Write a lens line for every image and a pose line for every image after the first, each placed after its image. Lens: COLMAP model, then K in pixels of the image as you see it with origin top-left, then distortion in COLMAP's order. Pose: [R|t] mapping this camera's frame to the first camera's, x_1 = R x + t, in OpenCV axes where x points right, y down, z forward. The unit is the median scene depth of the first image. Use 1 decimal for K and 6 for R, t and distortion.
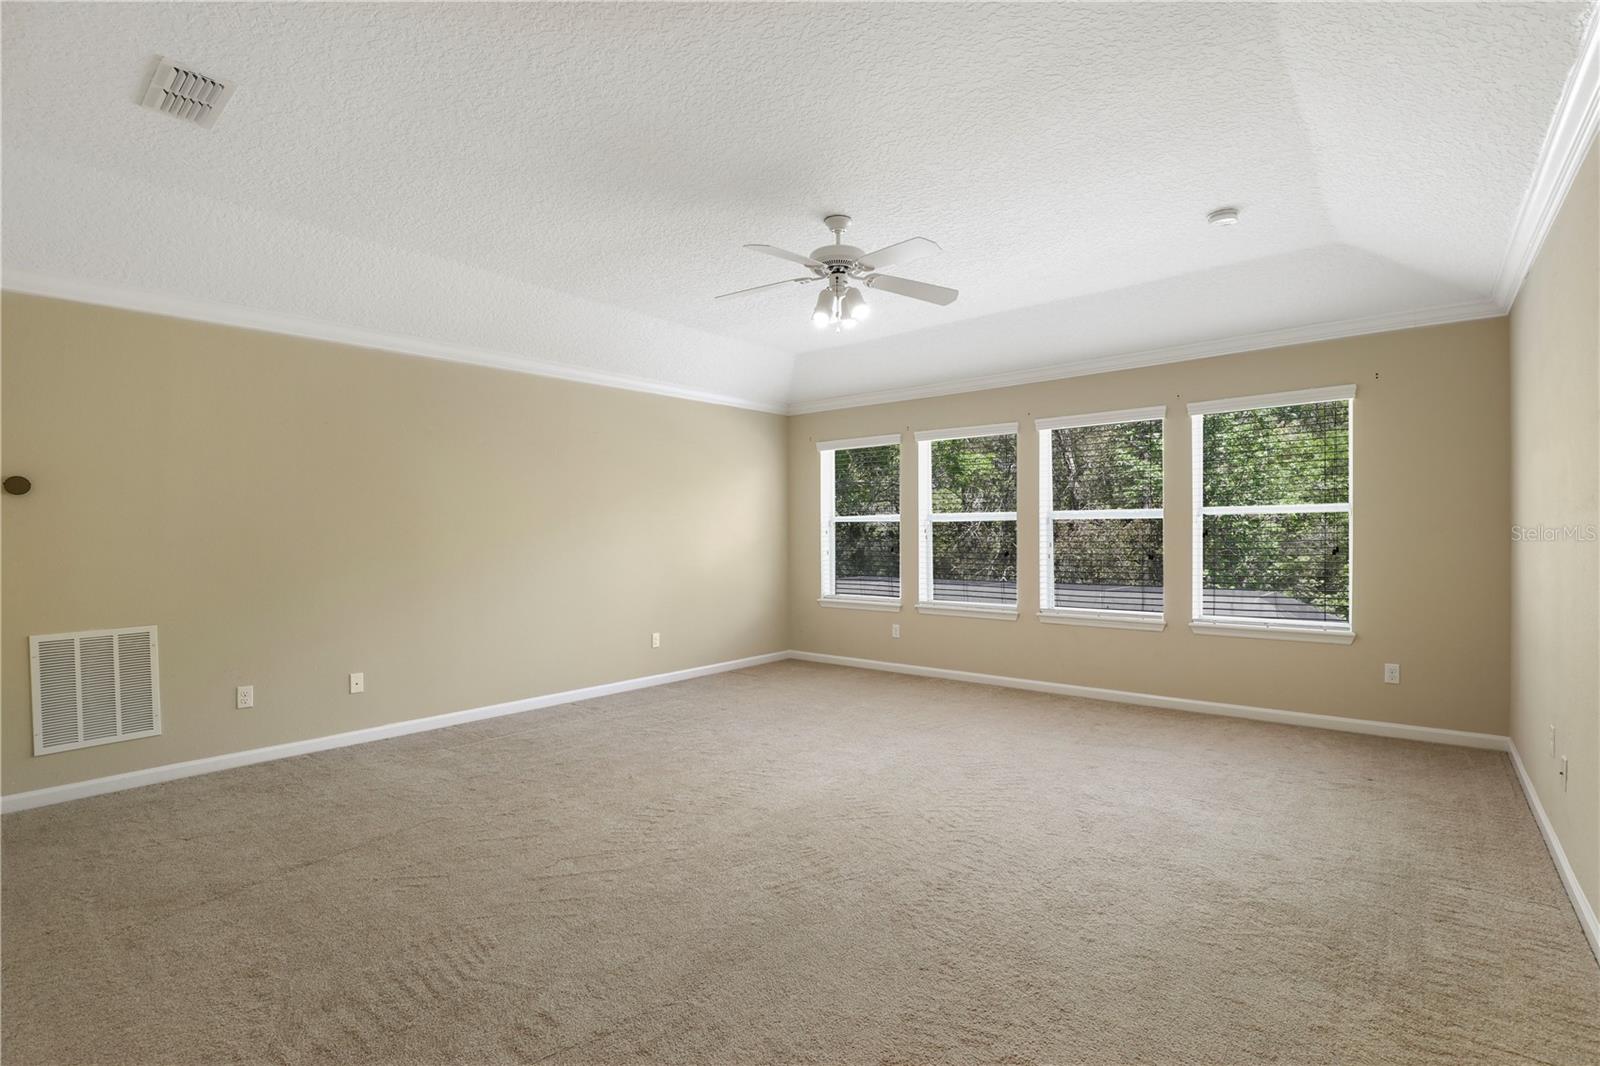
lens RADIAL K [[730.0, 0, 810.5], [0, 730.0, 546.1], [0, 0, 1]] dist [-0.005356, -0.000408]
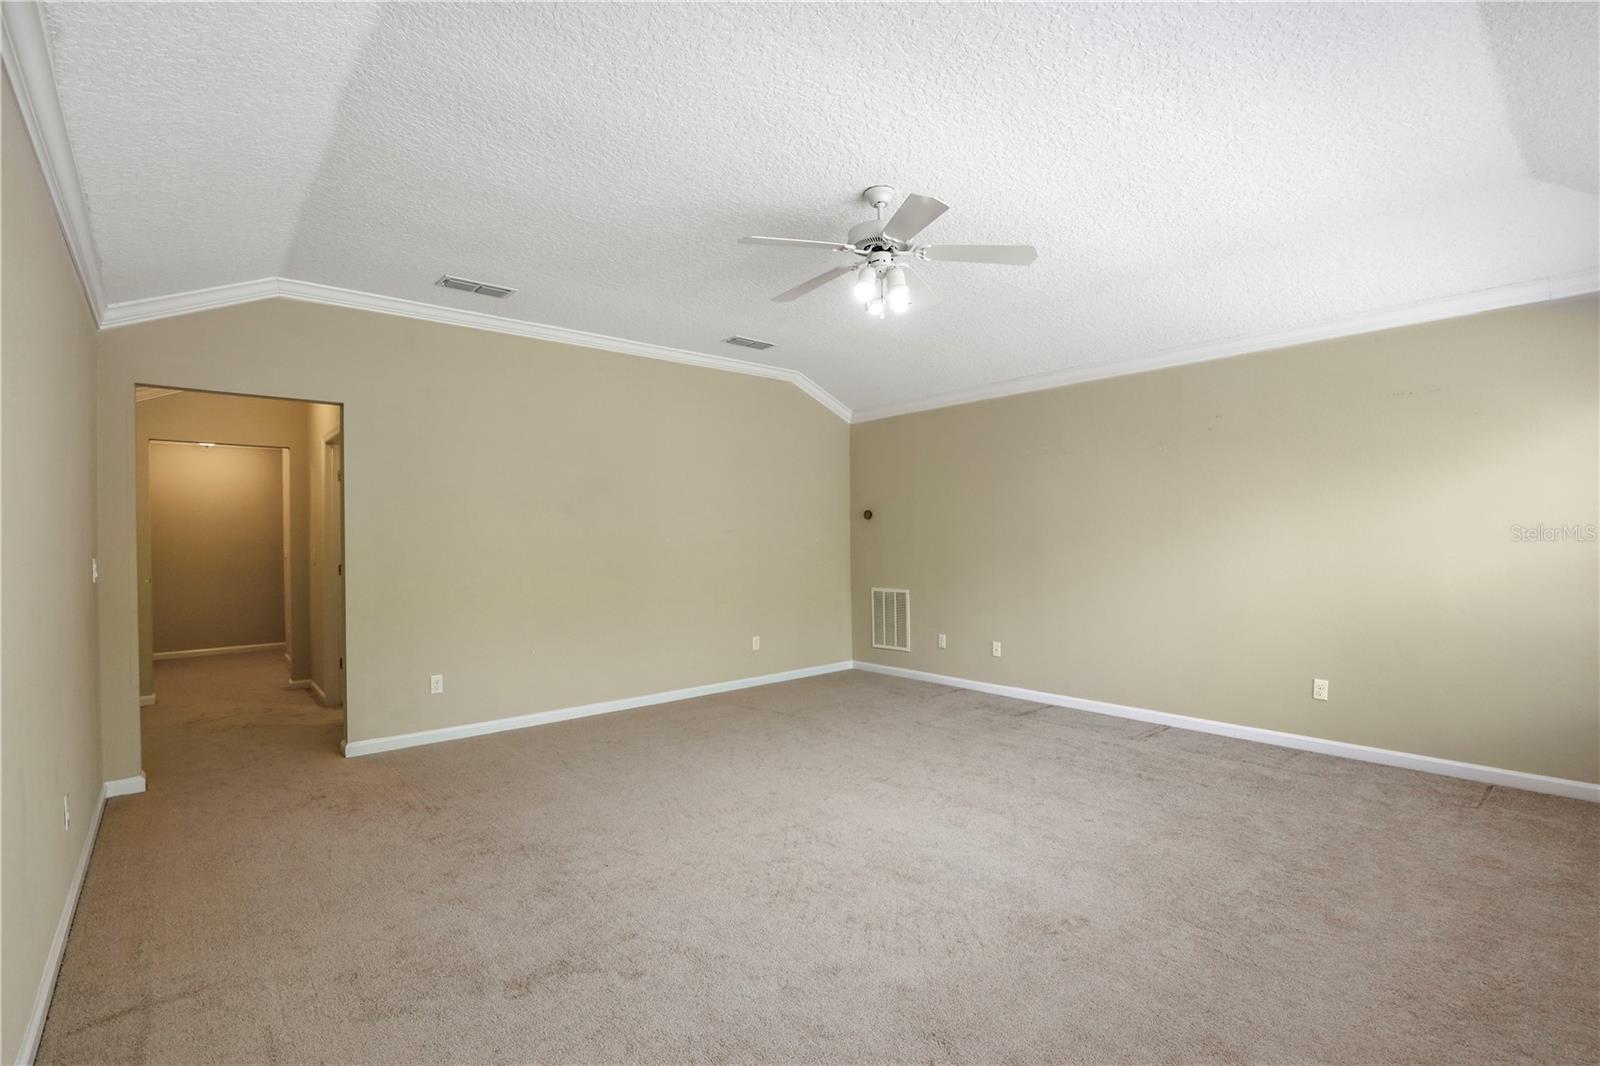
lens RADIAL K [[730.0, 0, 797.7], [0, 730.0, 533.4], [0, 0, 1]] dist [-0.005356, -0.000408]
pose [[-0.161988, -0.003778, -0.986785, 0.555177], [-0.009365, 0.999954, -0.002291, -0.012494], [0.986748, 0.008870, -0.162016, 0.629194]]
